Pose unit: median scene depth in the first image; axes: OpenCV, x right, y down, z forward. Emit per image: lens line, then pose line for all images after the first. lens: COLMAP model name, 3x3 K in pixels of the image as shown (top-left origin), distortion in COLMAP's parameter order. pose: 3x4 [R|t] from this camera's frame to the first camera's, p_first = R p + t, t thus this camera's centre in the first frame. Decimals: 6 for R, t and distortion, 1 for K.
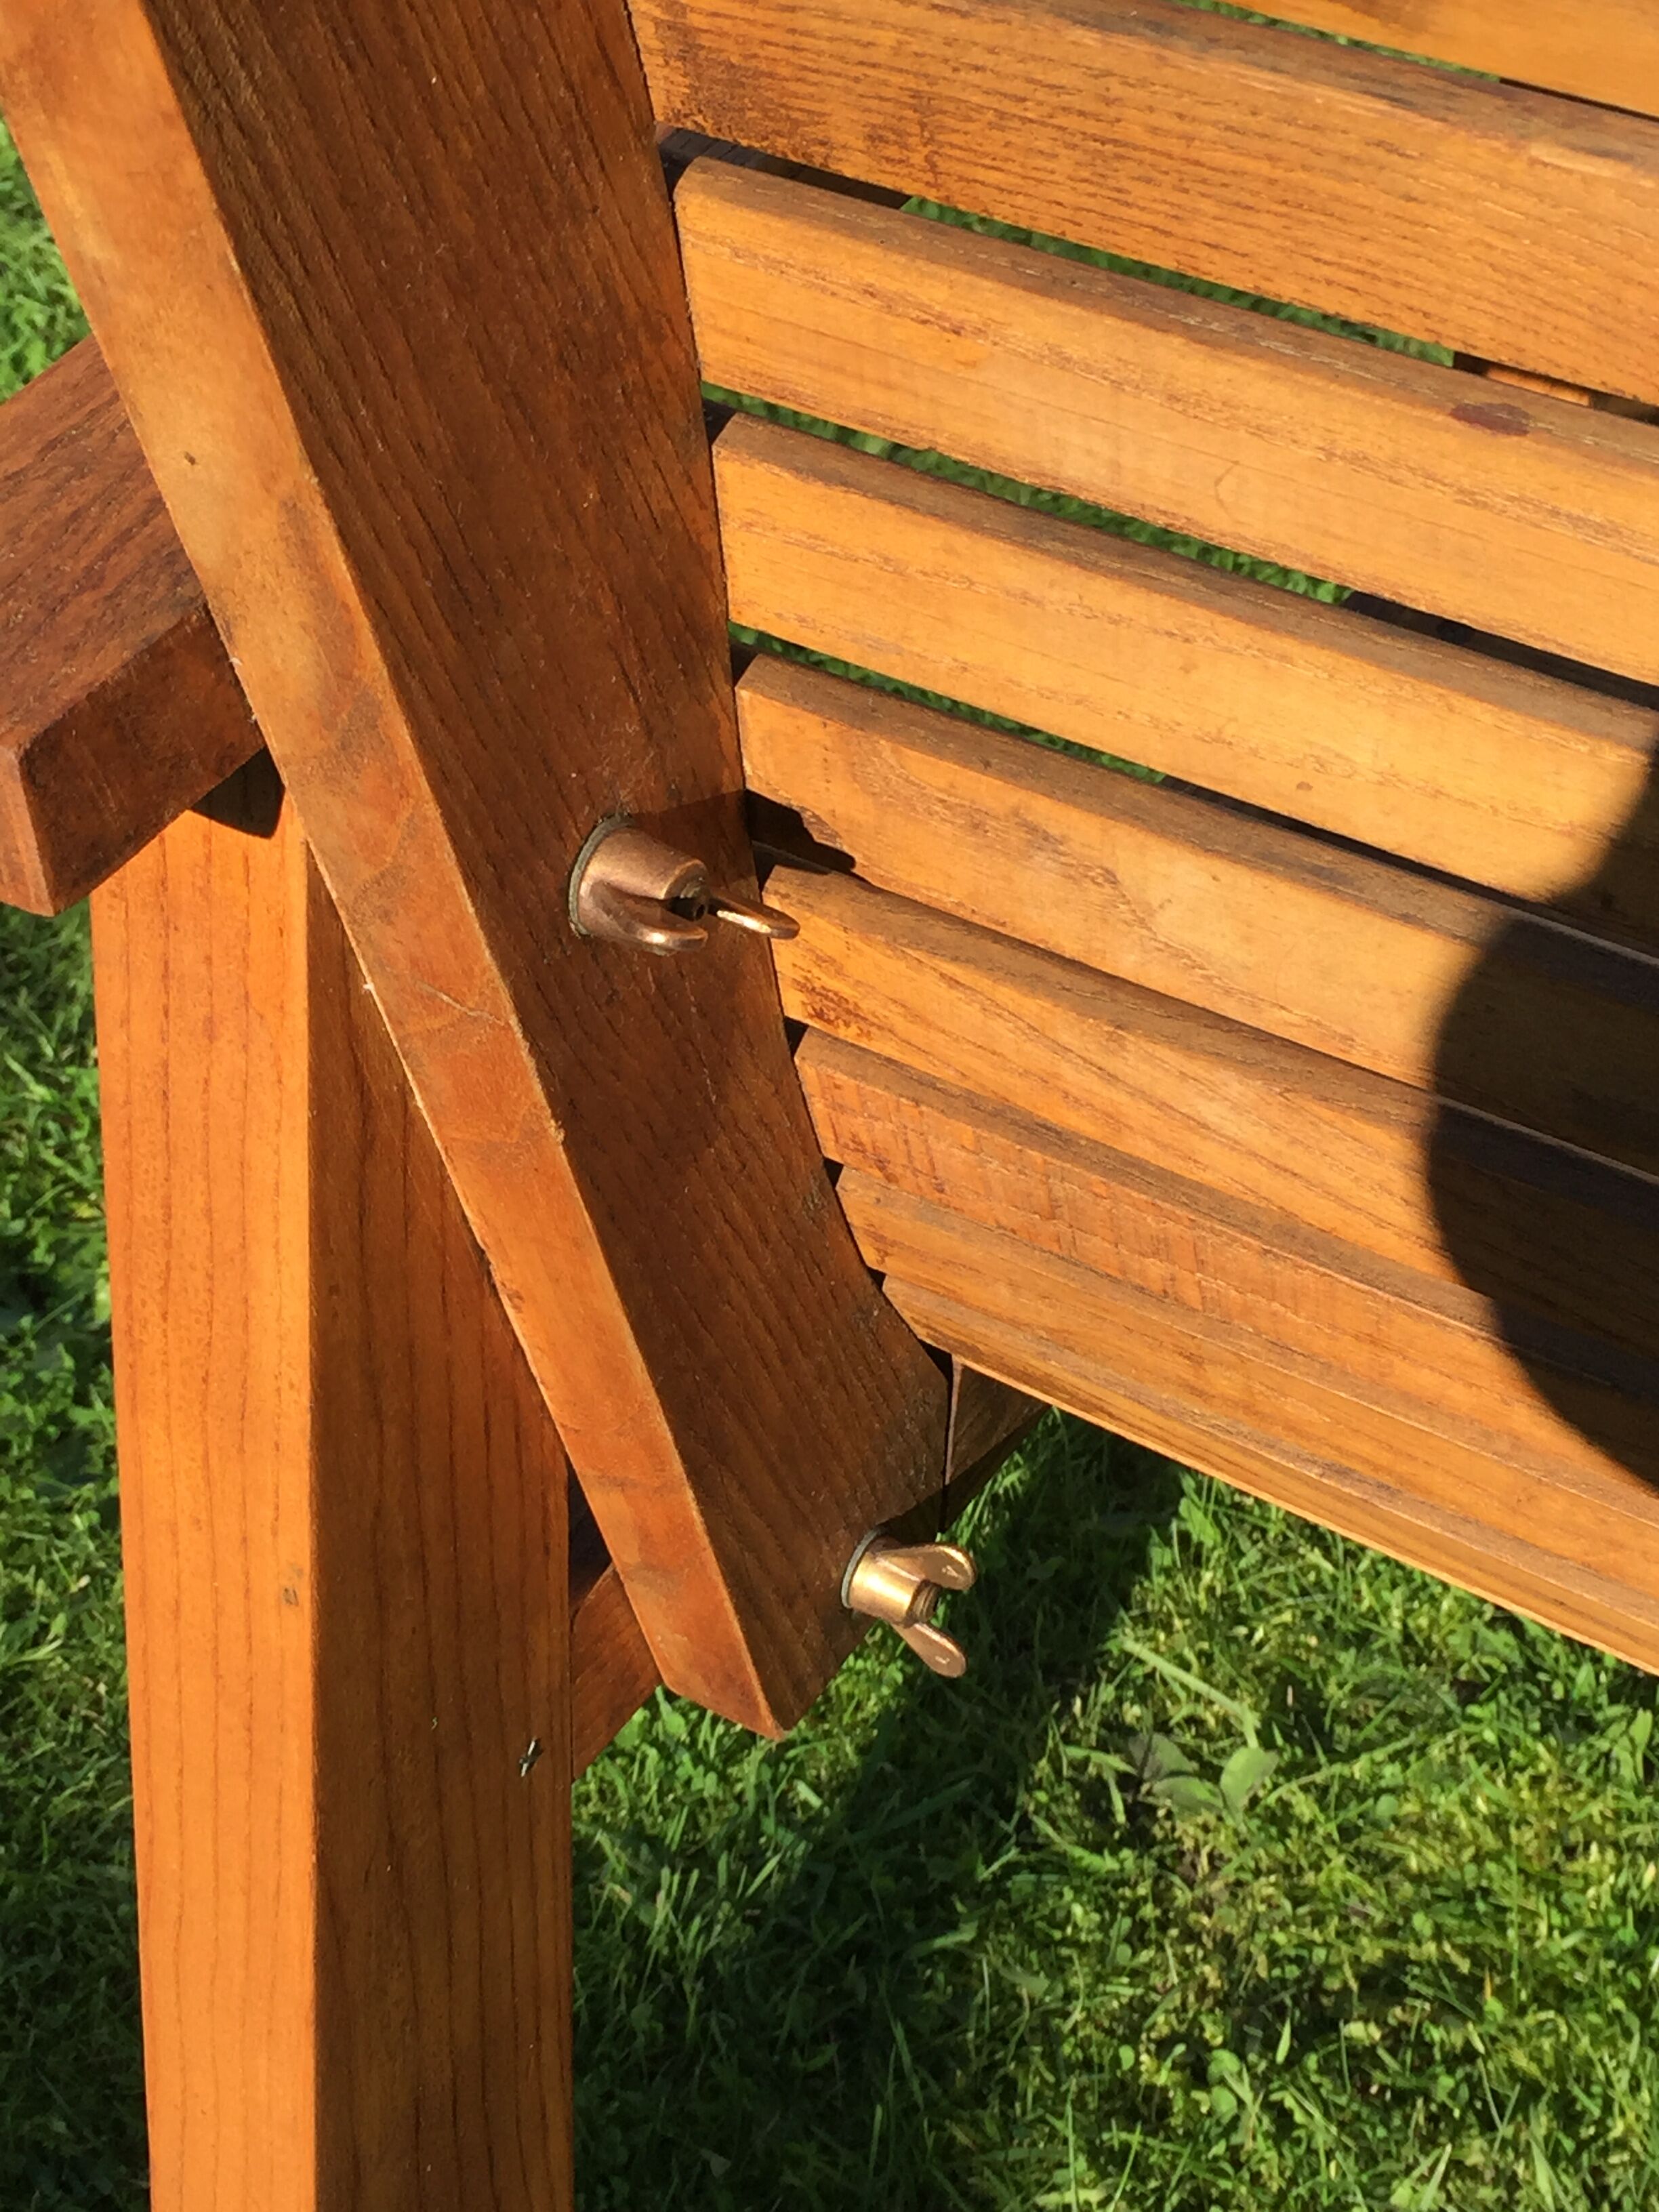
lens RADIAL K [[3454.4, 0, 826.2], [0, 3454.4, 1101.4], [0, 0, 1]] dist [0.052676, 0.000000]
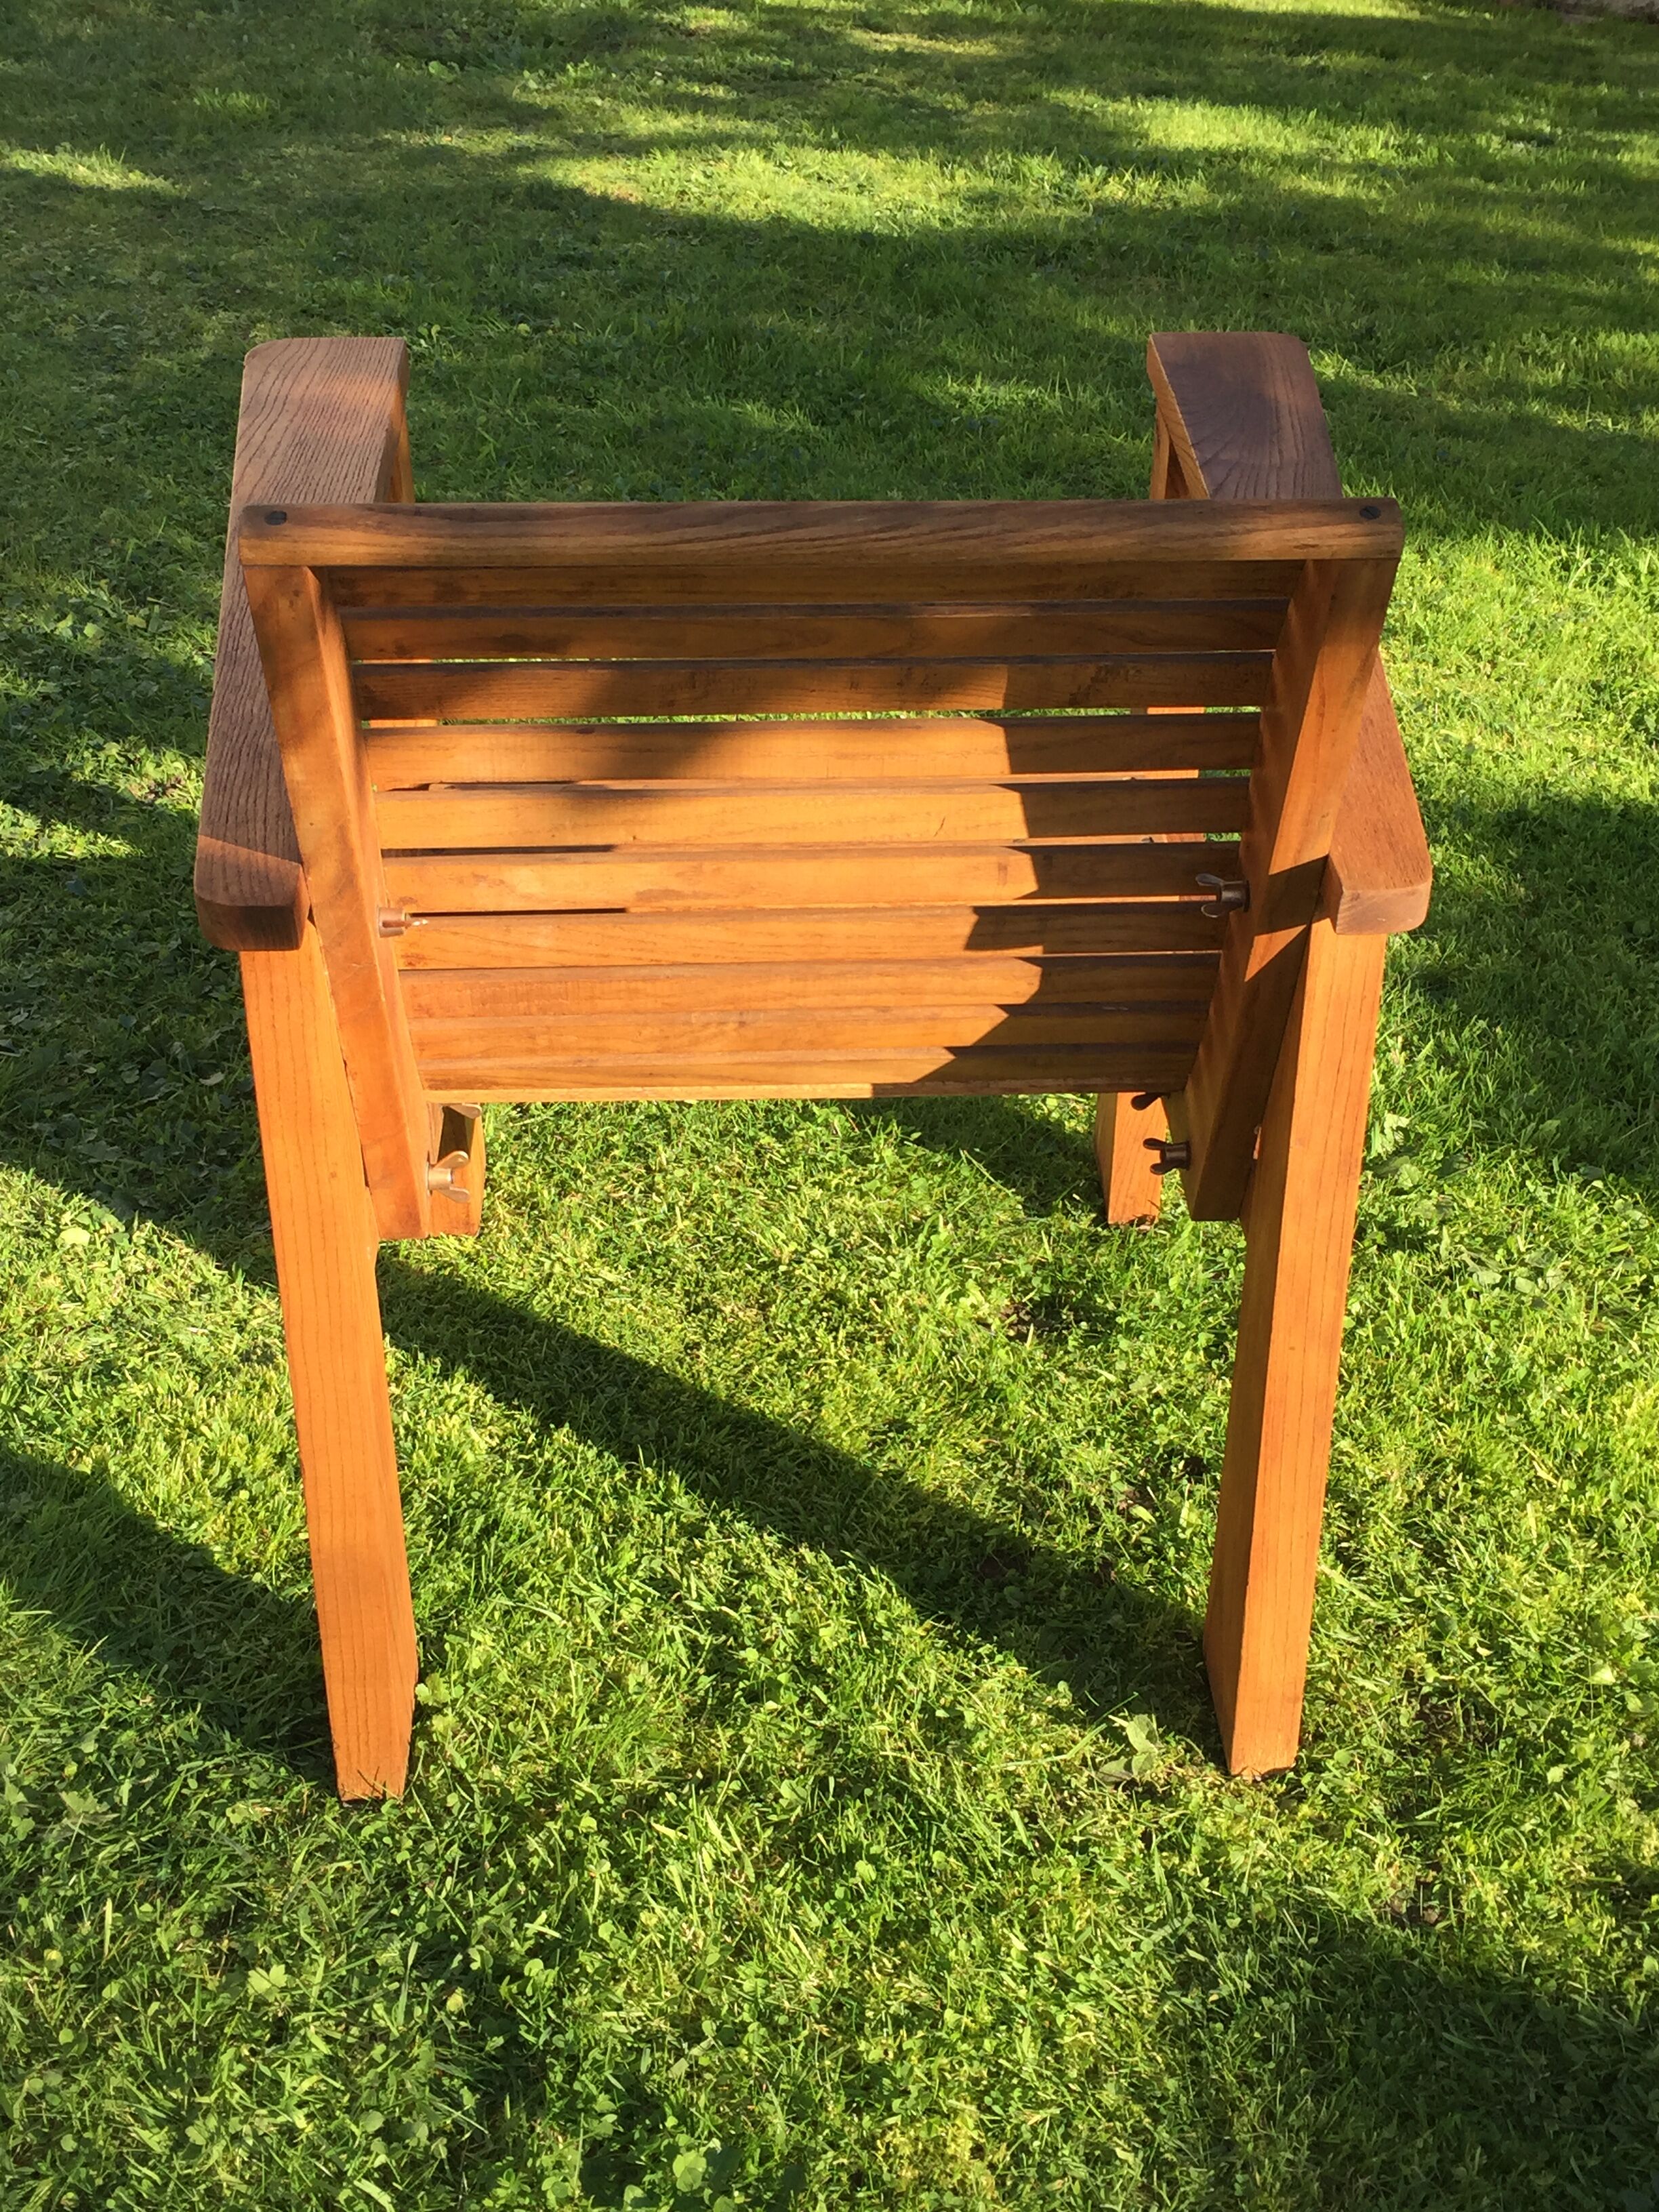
lens RADIAL K [[2642.8, 0, 828.3], [0, 2642.8, 1118.3], [0, 0, 1]] dist [0.051554, 0.000000]
pose [[0.823849, -0.334158, 0.457834, -0.915666], [0.373375, 0.927666, 0.005203, 0.260081], [-0.426456, 0.166657, 0.889023, -1.487326]]
